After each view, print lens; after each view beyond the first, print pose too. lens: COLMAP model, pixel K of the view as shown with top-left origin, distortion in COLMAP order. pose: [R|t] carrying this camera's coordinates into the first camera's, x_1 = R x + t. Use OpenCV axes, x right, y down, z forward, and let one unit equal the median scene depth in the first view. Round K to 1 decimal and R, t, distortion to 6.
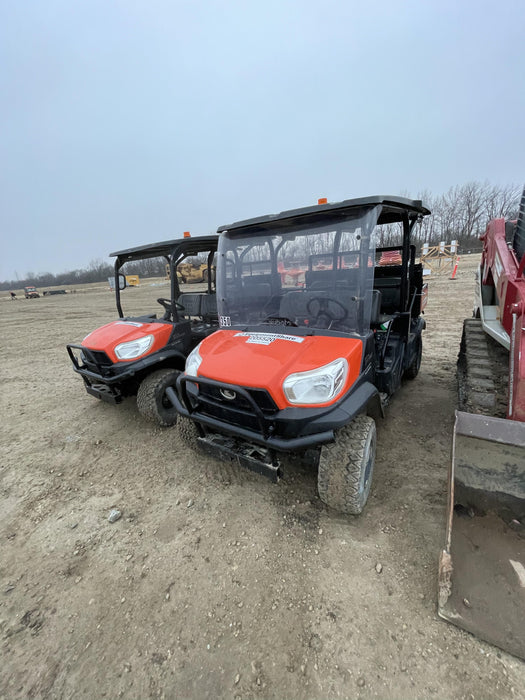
lens RADIAL K [[280.5, 0, 263.6], [0, 280.5, 350.7], [0, 0, 1]] dist [-0.002837, 0.000151]
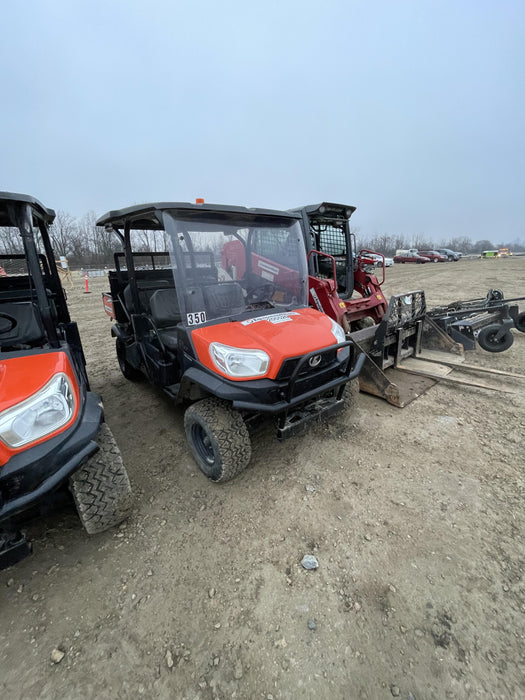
lens RADIAL K [[280.5, 0, 263.6], [0, 280.5, 349.4], [0, 0, 1]] dist [-0.002837, 0.000151]
pose [[0.304115, -0.219908, 0.926906, -1.181743], [0.278559, 0.950993, 0.134228, -0.099627], [-0.910999, 0.217377, 0.350469, 0.743138]]
